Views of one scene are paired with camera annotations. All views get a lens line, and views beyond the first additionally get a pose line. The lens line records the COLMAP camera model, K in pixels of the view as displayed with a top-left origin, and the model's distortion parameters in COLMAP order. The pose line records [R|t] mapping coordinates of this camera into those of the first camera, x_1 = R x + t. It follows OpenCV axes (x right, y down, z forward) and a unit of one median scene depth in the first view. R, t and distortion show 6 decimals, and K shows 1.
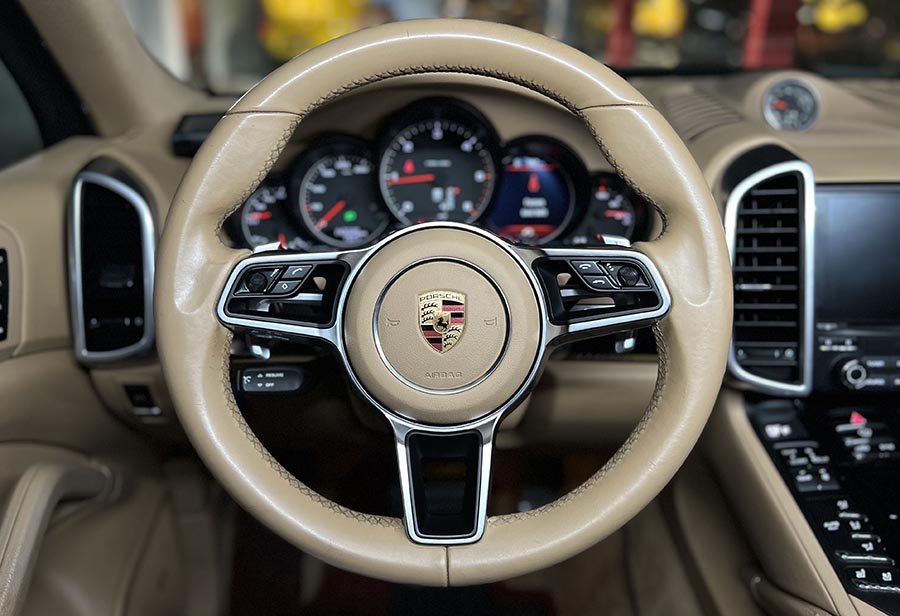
lens RADIAL K [[760.1, 0, 441.9], [0, 760.1, 307.7], [0, 0, 1]] dist [0.034201, 0.000729]
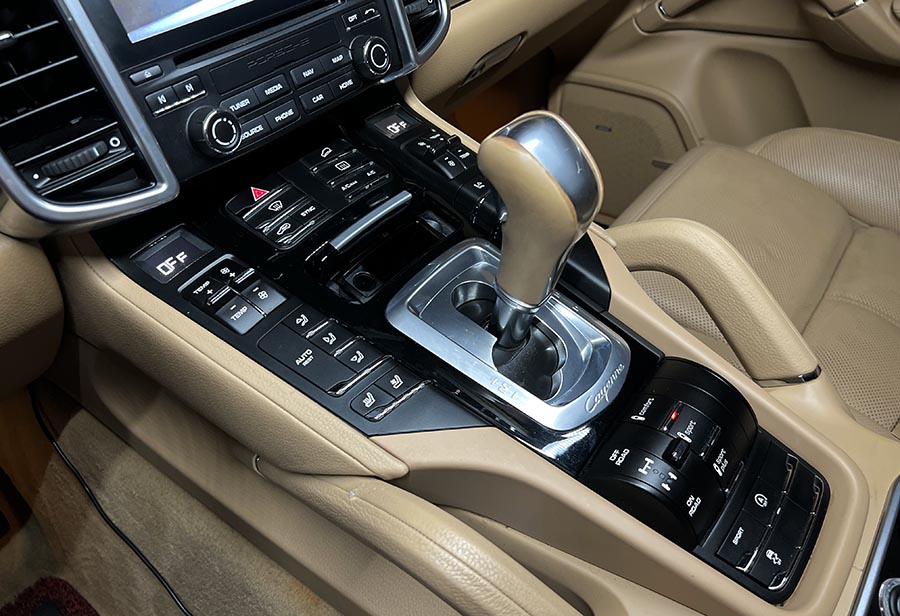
lens RADIAL K [[692.6, 0, 452.0], [0, 692.6, 307.8], [0, 0, 1]] dist [0.007550, 0.002464]
pose [[0.619280, -0.537087, 0.572739, 0.246693], [0.369488, 0.842975, 0.390988, 0.054479], [-0.692799, -0.030511, 0.720485, 0.446668]]
